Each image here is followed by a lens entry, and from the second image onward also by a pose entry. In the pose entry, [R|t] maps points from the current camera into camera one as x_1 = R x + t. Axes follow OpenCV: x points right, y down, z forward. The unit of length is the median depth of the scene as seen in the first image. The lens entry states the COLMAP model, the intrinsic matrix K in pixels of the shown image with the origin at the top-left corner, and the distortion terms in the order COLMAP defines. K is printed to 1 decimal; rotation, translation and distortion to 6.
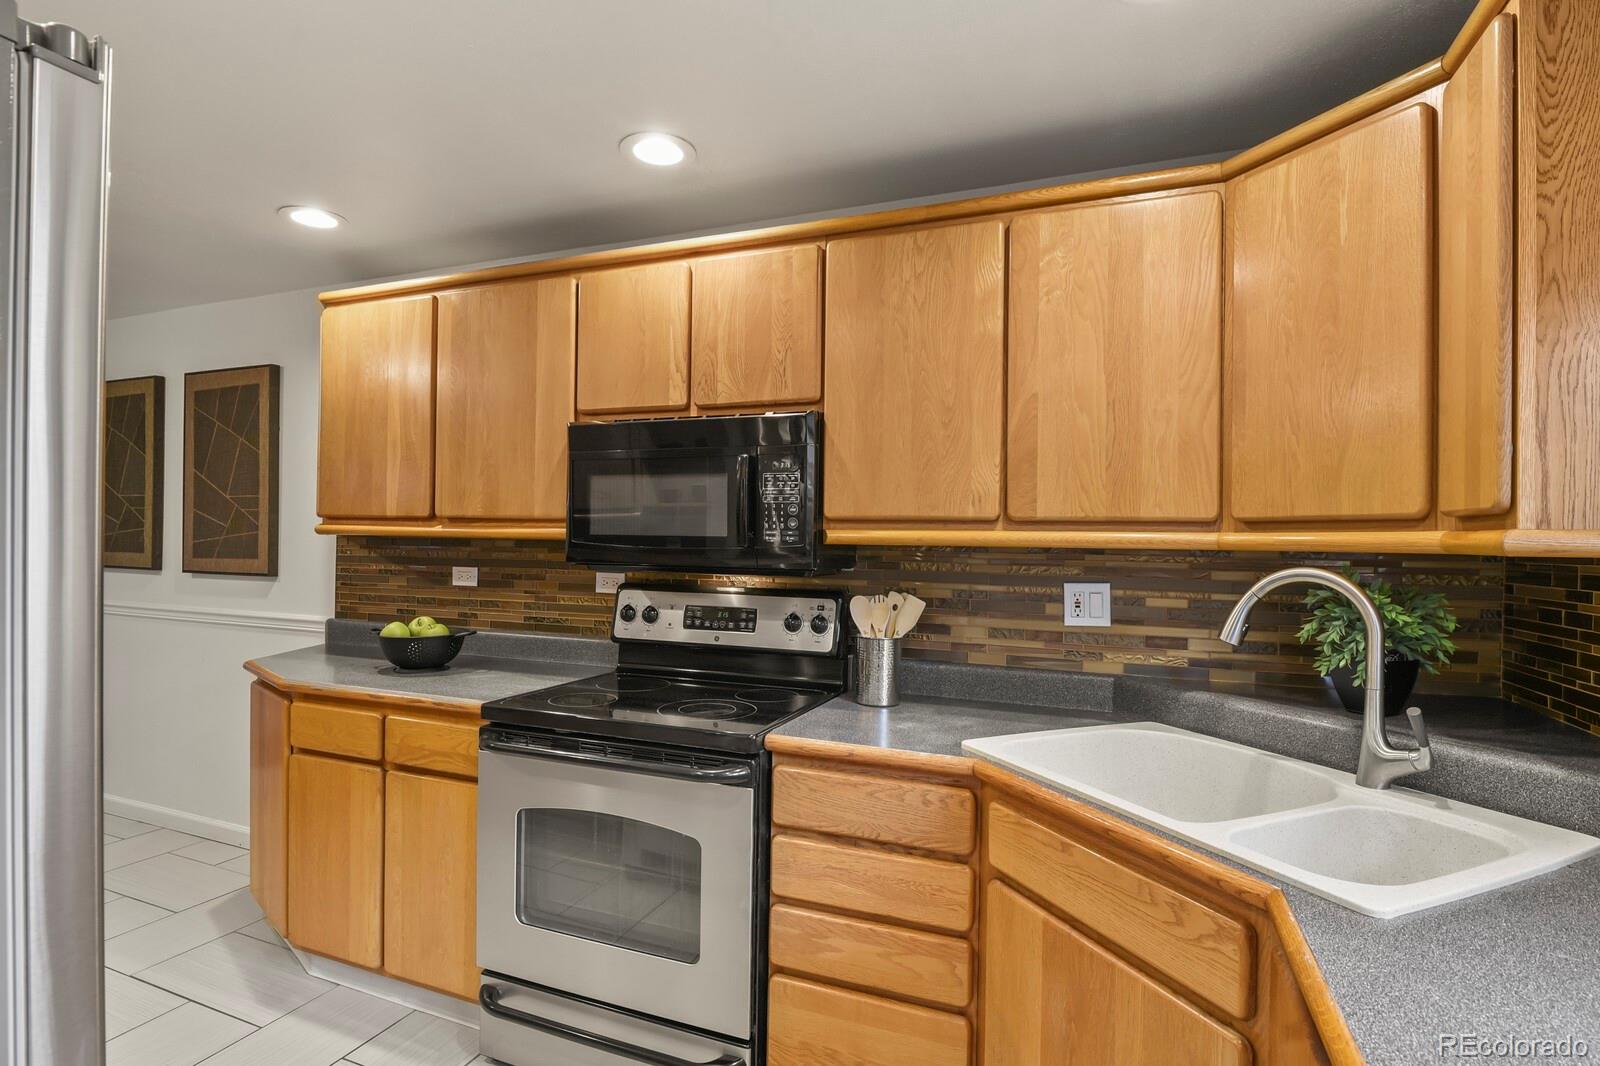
lens RADIAL K [[778.1, 0, 800.0], [0, 778.1, 533.0], [0, 0, 1]] dist [-0.001135, -0.000325]
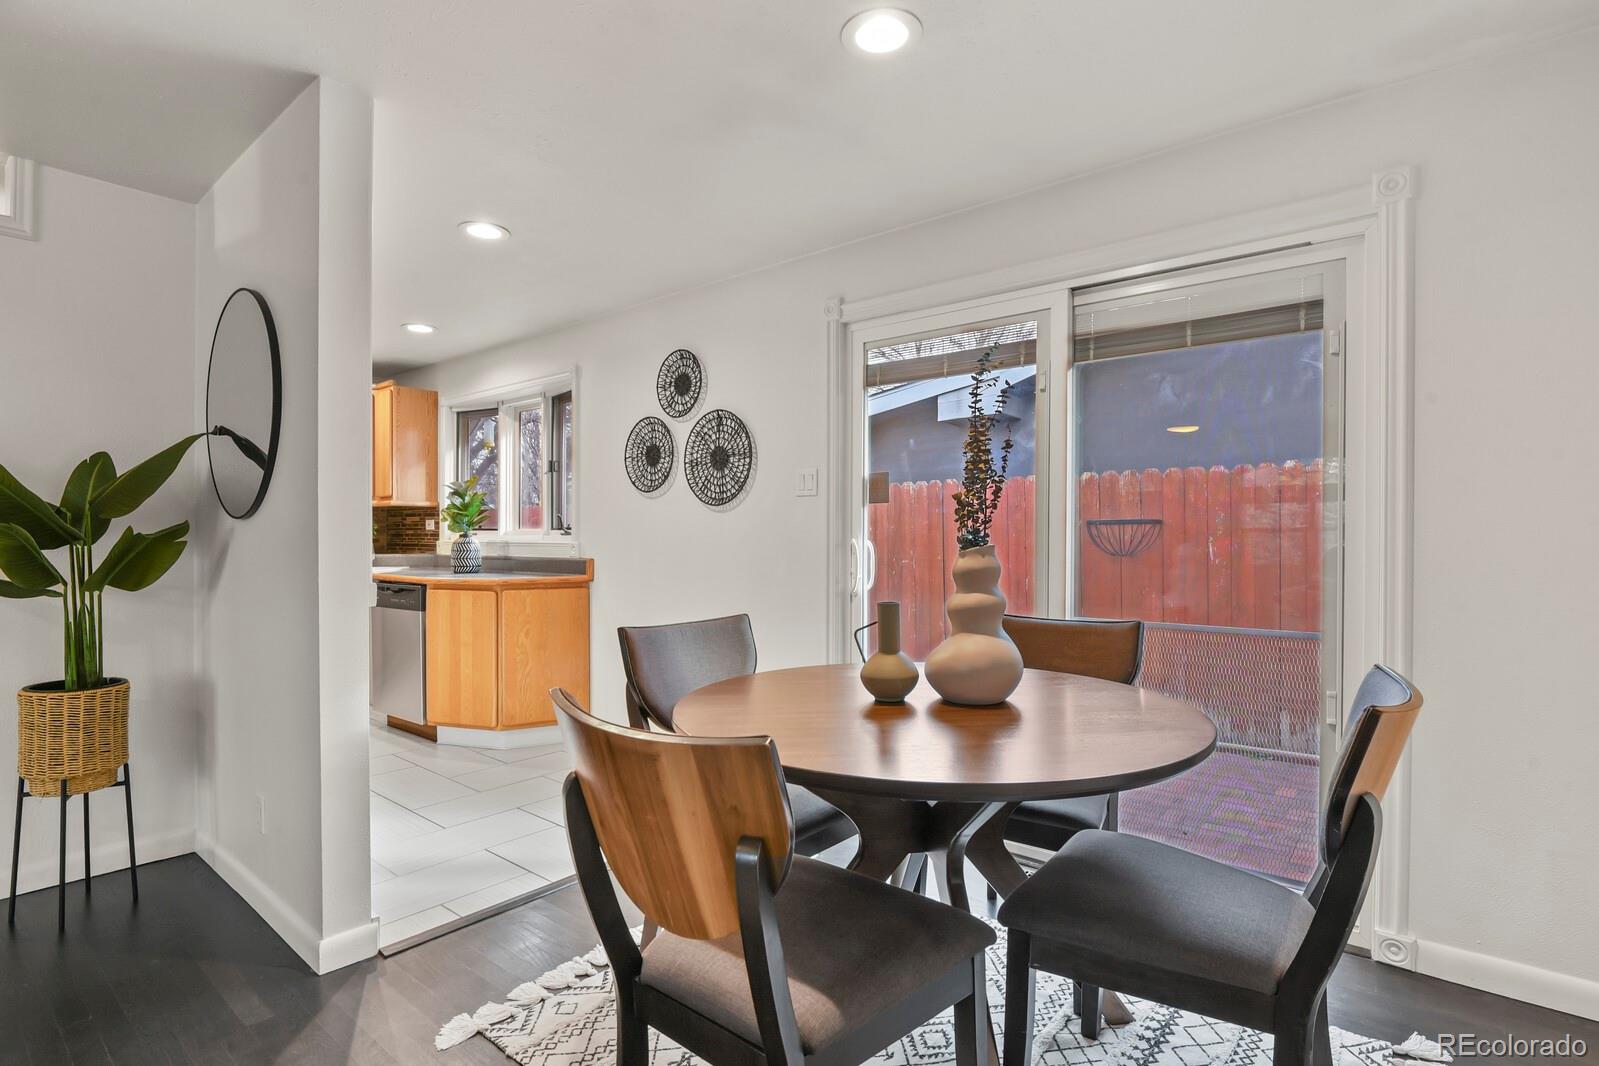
lens RADIAL K [[777.6, 0, 799.5], [0, 777.6, 533.0], [0, 0, 1]] dist [-0.001135, -0.000325]
pose [[0.307471, -0.013602, 0.951460, -2.598534], [-0.002468, 0.999883, 0.015092, 0.107620], [-0.951554, -0.006989, 0.307402, -2.588799]]
